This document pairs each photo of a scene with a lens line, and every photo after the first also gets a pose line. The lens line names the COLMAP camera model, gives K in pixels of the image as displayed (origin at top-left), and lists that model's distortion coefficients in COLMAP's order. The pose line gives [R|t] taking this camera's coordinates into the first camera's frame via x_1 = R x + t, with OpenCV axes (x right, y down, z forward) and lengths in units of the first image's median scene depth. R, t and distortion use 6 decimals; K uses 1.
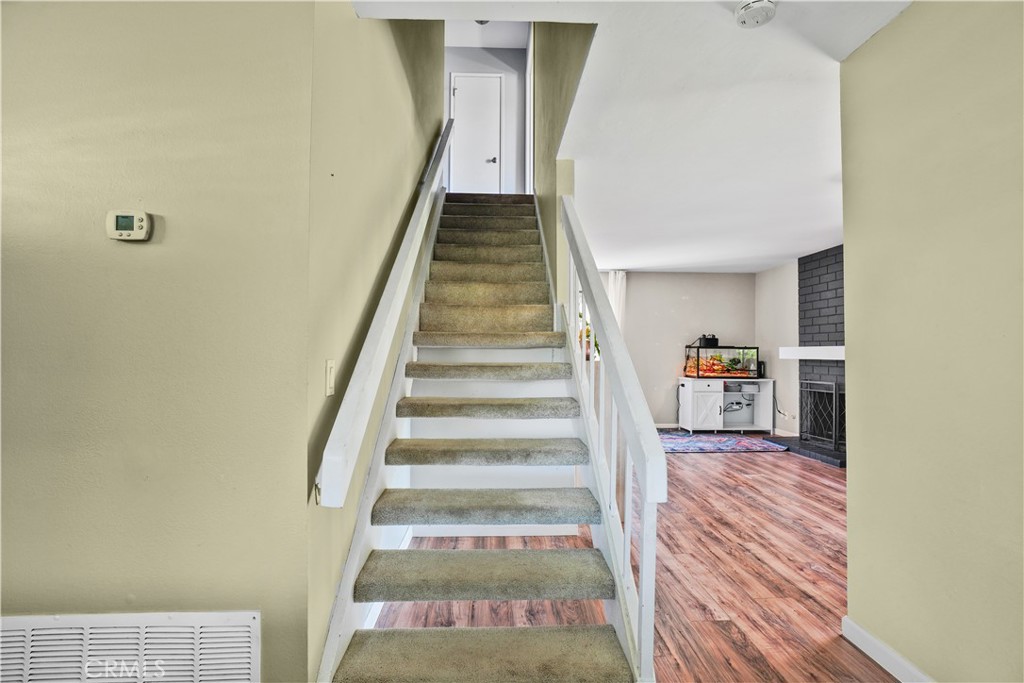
lens RADIAL K [[516.1, 0, 534.1], [0, 516.1, 347.0], [0, 0, 1]] dist [0.001096, 0.000142]
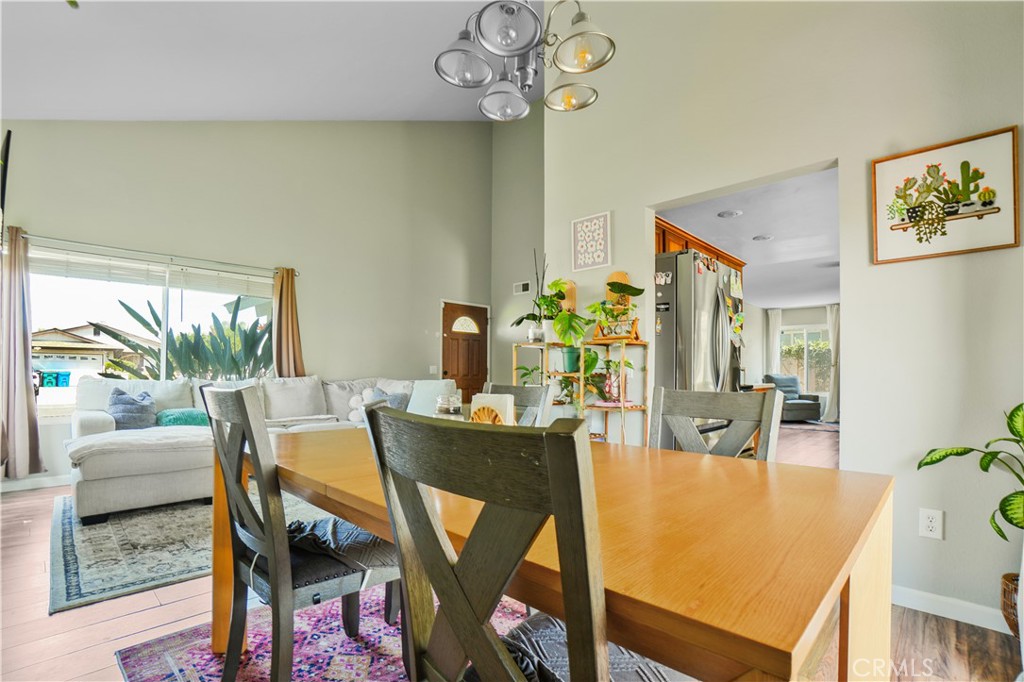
lens RADIAL K [[480.4, 0, 511.1], [0, 480.4, 367.5], [0, 0, 1]] dist [-0.080266, 0.030717]
pose [[0.661011, -0.007049, -0.750343, 0.543659], [0.005773, 0.999974, -0.004308, 0.017220], [0.750354, -0.001484, 0.661035, -0.476883]]
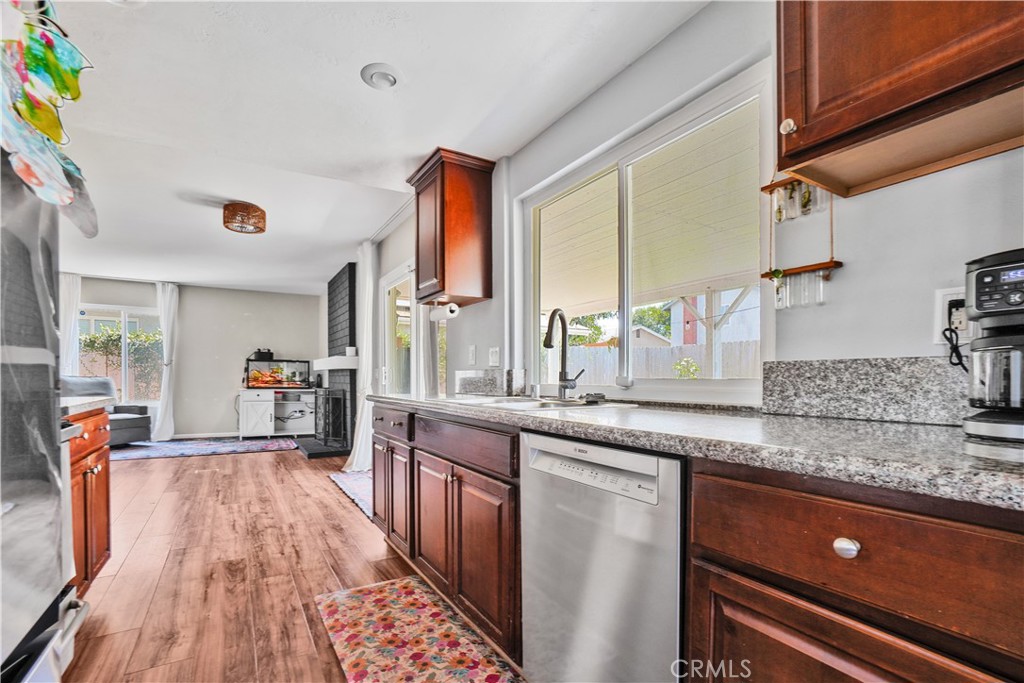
lens RADIAL K [[477.2, 0, 506.3], [0, 477.2, 379.5], [0, 0, 1]] dist [-0.053327, 0.033316]
pose [[0.902117, 0.000029, 0.431492, 0.380035], [-0.007504, 0.999850, 0.015621, 0.022161], [-0.431426, -0.017330, 0.901982, -0.121464]]
